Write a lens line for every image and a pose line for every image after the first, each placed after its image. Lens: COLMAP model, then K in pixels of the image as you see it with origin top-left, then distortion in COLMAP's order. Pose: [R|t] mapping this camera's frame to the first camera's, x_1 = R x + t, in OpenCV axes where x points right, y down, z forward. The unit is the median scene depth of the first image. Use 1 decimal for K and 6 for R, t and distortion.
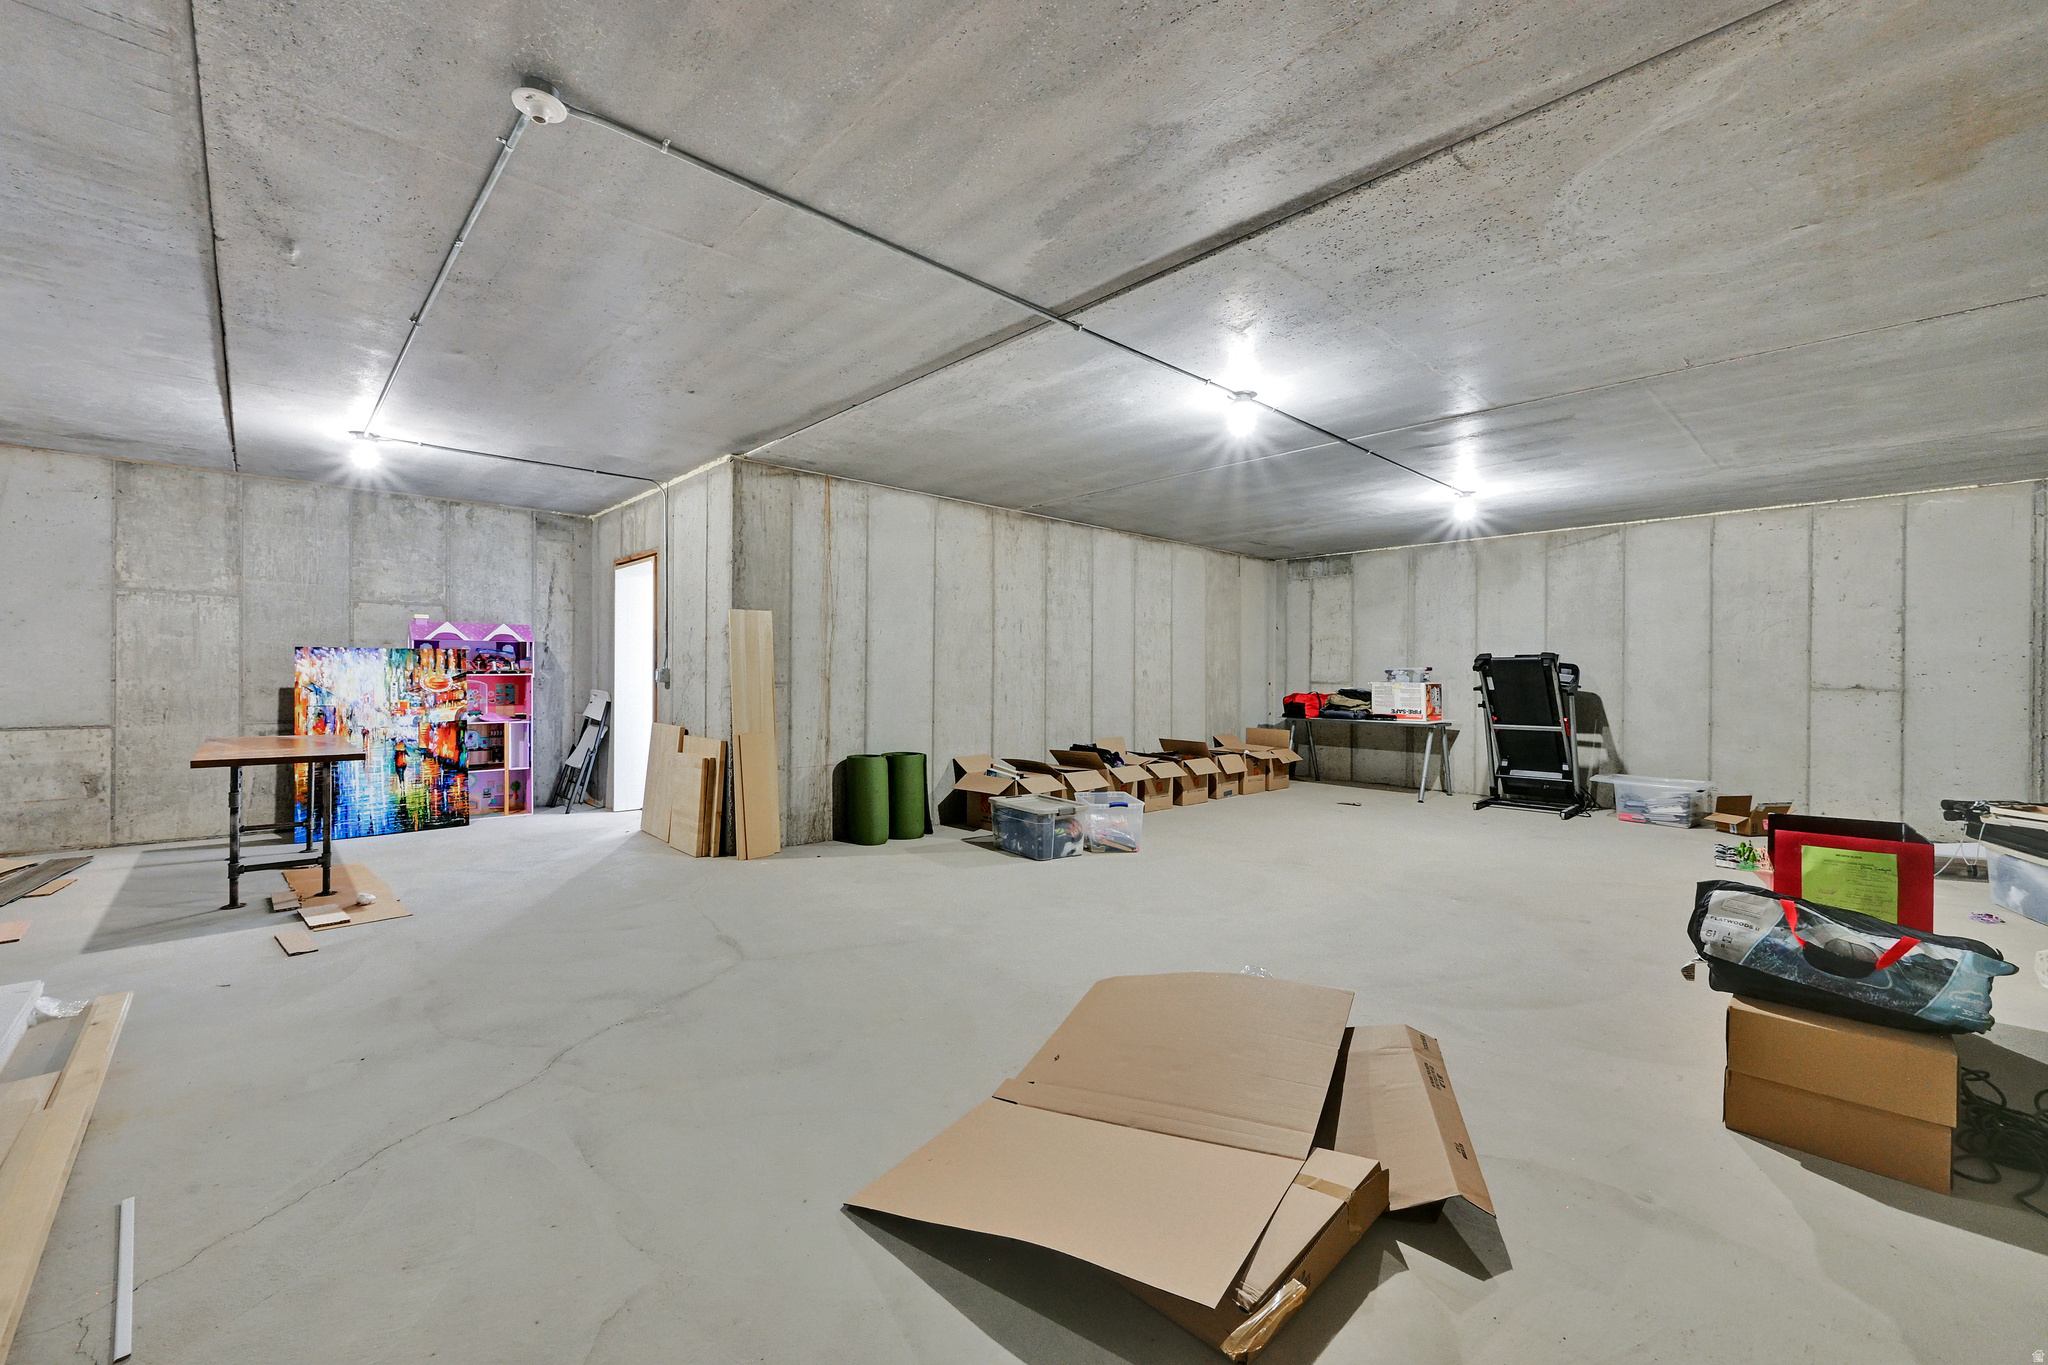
lens RADIAL K [[819.5, 0, 1024.0], [0, 819.5, 682.5], [0, 0, 1]] dist [-0.002462, -0.000115]
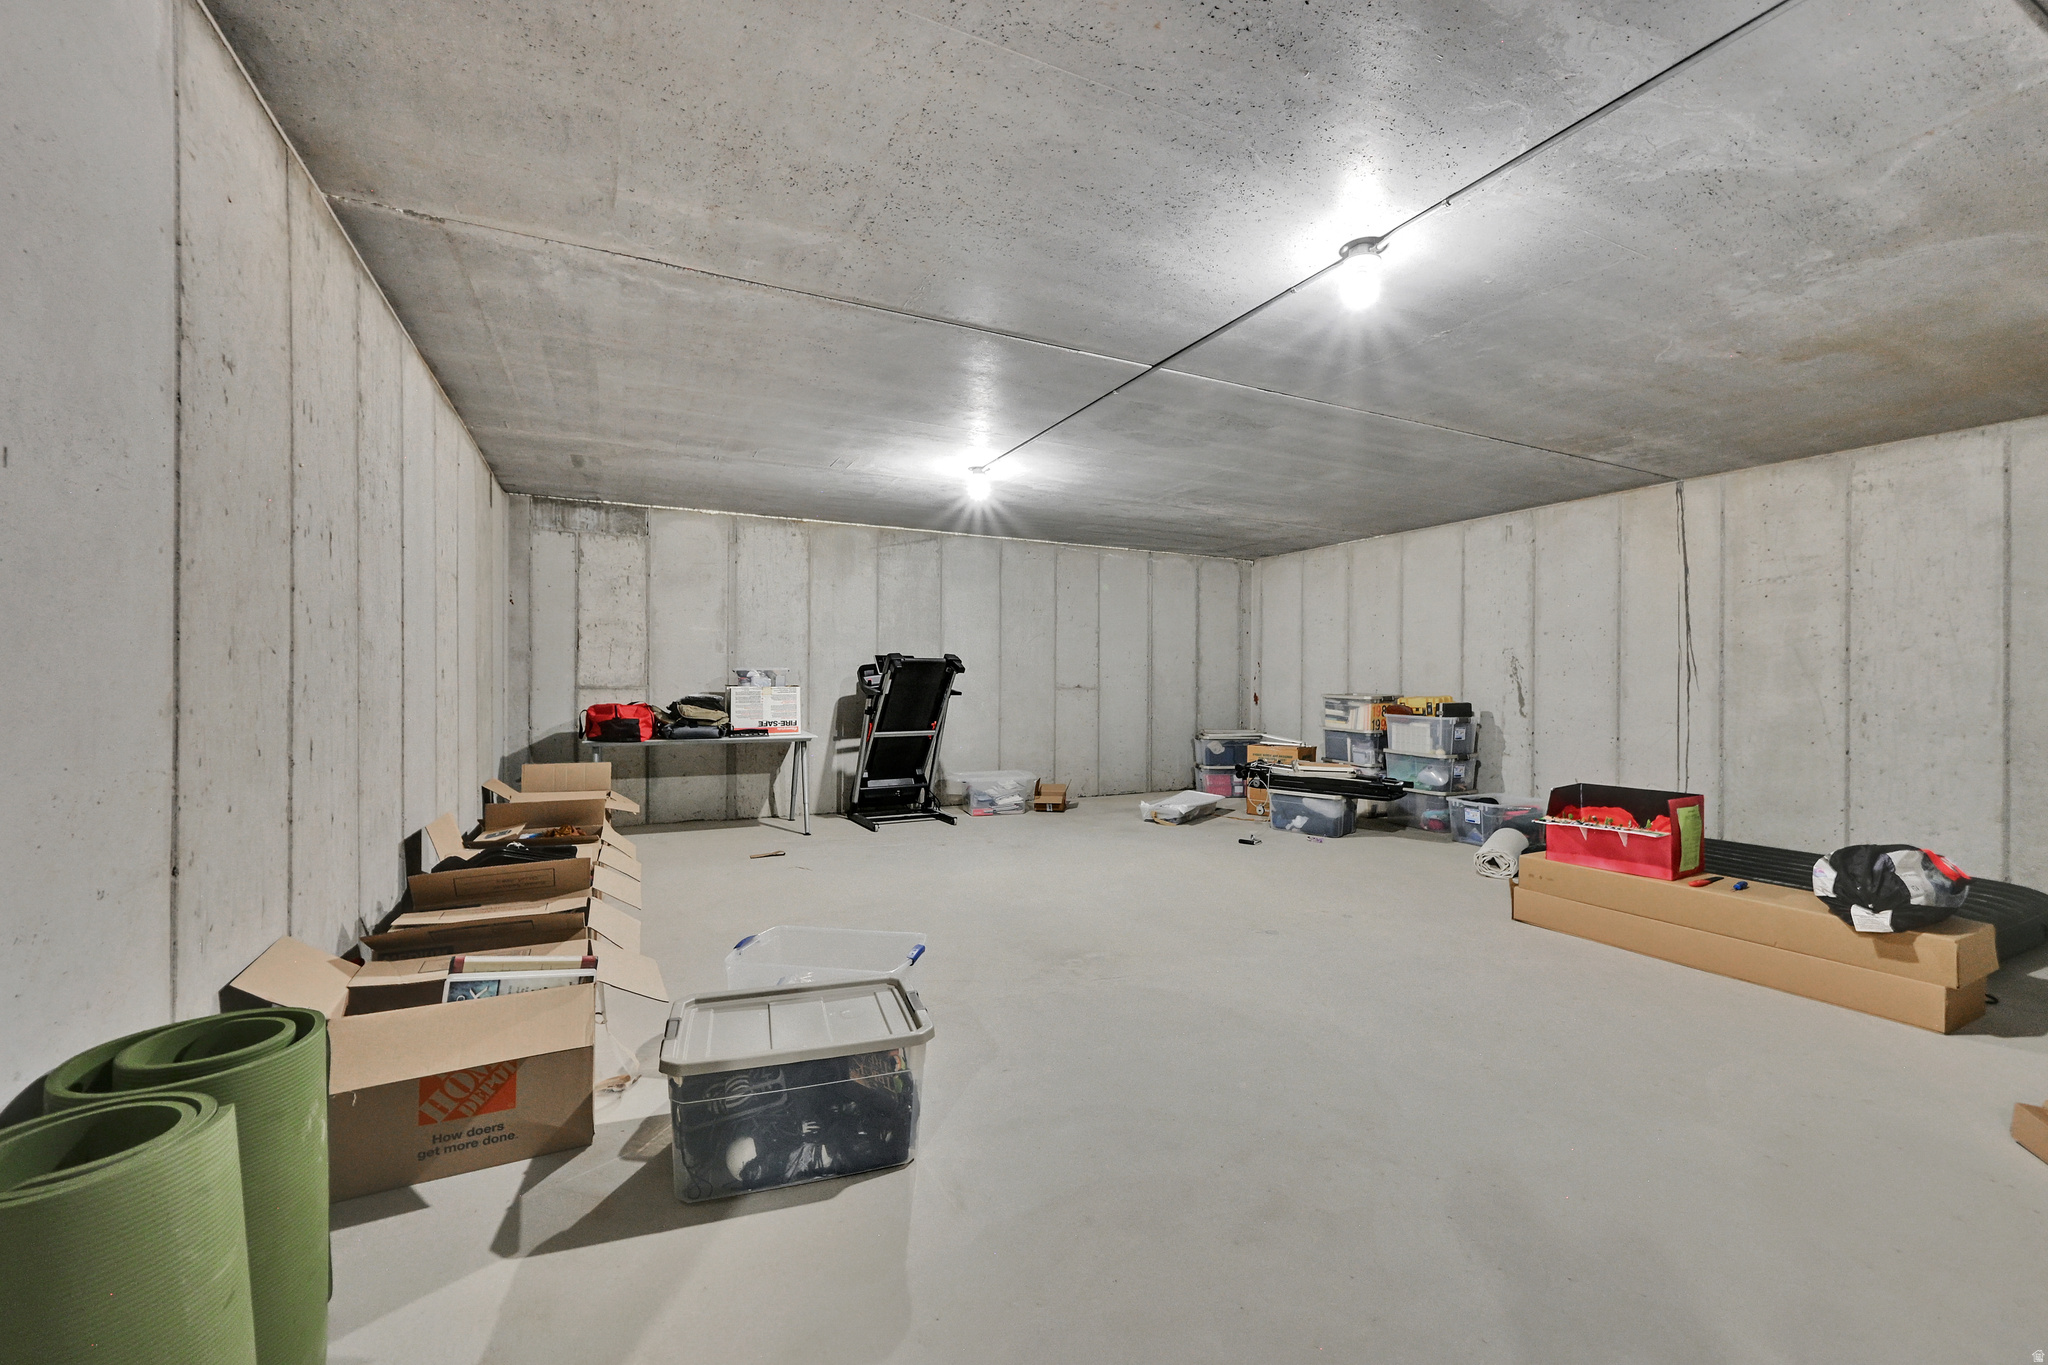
lens RADIAL K [[819.5, 0, 1024.0], [0, 819.5, 682.5], [0, 0, 1]] dist [-0.002462, -0.000115]
pose [[0.292053, -0.007415, 0.956373, -0.226085], [0.005439, 0.999967, 0.006092, -0.007690], [-0.956387, 0.003423, 0.292084, 0.564426]]
